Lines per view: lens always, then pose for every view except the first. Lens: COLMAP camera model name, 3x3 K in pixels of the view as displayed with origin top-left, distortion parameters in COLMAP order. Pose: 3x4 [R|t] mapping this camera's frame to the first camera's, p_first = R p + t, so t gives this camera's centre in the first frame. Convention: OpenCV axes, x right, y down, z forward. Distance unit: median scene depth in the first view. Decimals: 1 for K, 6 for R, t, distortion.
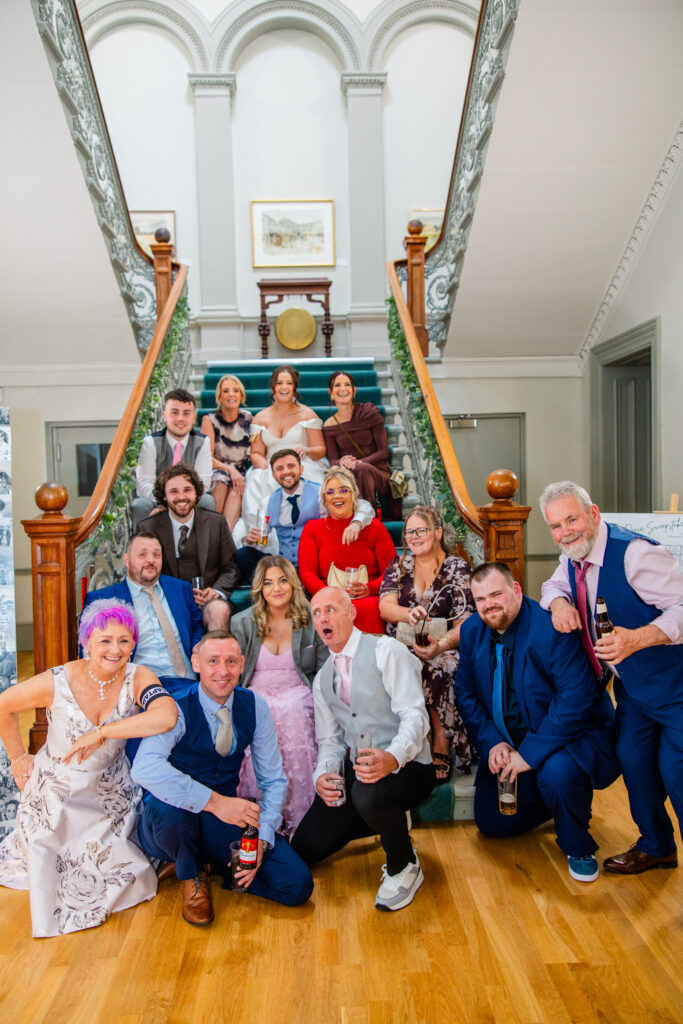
lens RADIAL K [[796.0, 0, 341.5], [0, 796.0, 512.0], [0, 0, 1]] dist [-0.002839, 0.001800]
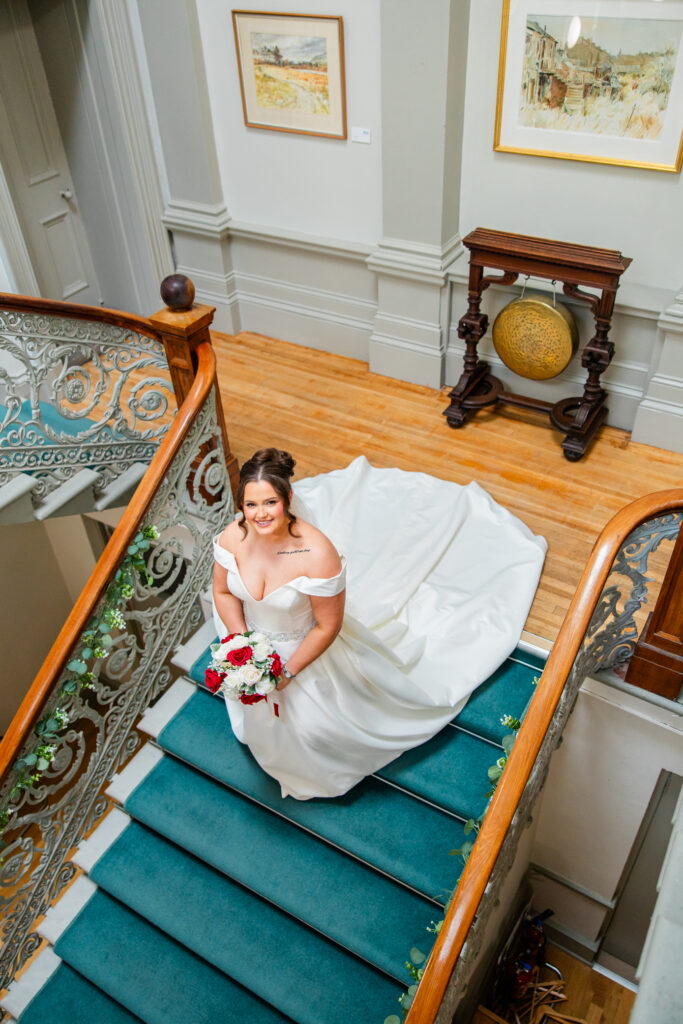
lens RADIAL K [[796.0, 0, 341.5], [0, 796.0, 512.0], [0, 0, 1]] dist [-0.002839, 0.001800]
pose [[0.841656, 0.343130, -0.416985, 0.081191], [-0.000981, 0.773145, 0.634229, -0.451181], [0.540013, -0.533394, 0.651059, 0.554150]]
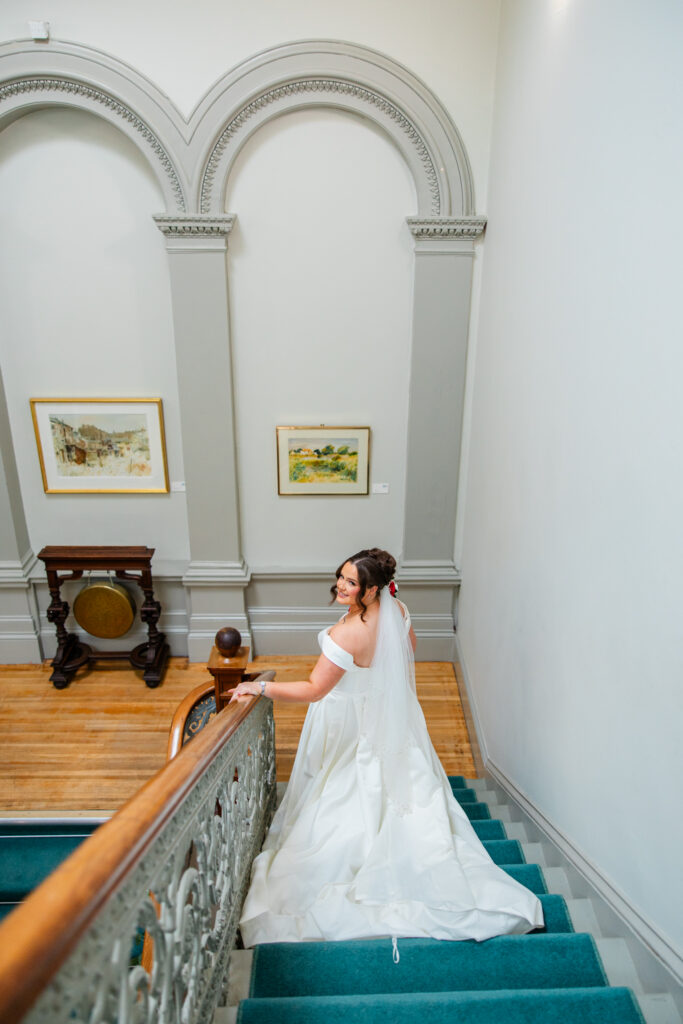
lens RADIAL K [[796.0, 0, 341.5], [0, 796.0, 512.0], [0, 0, 1]] dist [-0.002839, 0.001800]
pose [[0.999396, 0.034662, -0.002570, 0.143962], [-0.031449, 0.933279, 0.357774, -0.555991], [0.014800, -0.357477, 0.933805, 0.383309]]
